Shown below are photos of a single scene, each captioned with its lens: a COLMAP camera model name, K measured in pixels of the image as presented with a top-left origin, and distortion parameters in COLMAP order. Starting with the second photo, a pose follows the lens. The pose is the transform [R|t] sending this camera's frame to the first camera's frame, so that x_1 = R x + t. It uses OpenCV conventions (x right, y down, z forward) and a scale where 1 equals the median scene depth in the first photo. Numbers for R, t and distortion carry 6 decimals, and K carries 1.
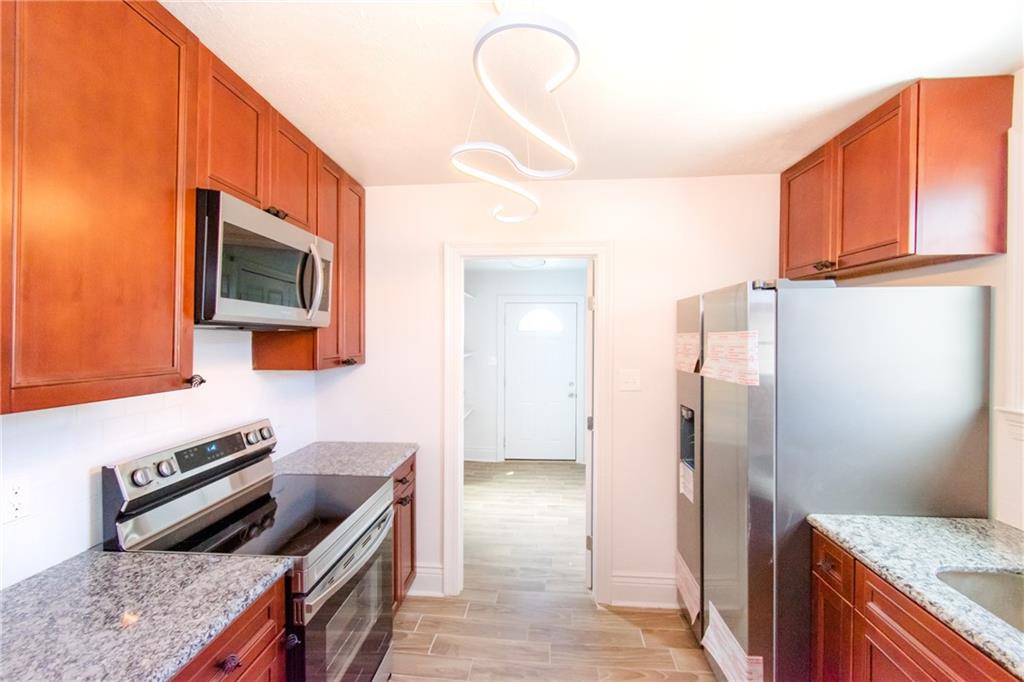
lens RADIAL K [[454.6, 0, 488.2], [0, 454.6, 330.6], [0, 0, 1]] dist [0.007801, -0.005069]
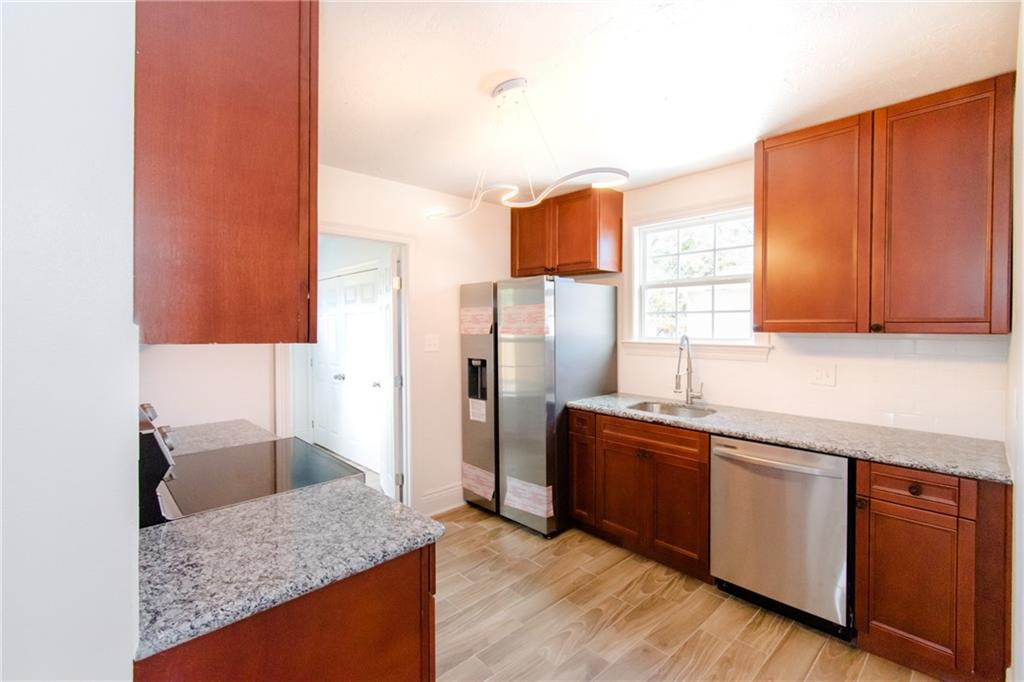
lens RADIAL K [[454.6, 0, 533.6], [0, 454.6, 326.7], [0, 0, 1]] dist [0.007801, -0.005069]
pose [[0.648655, -0.005984, 0.761059, -0.717485], [-0.005888, 0.999900, 0.012881, 0.060546], [-0.761060, -0.012837, 0.648555, -0.087569]]
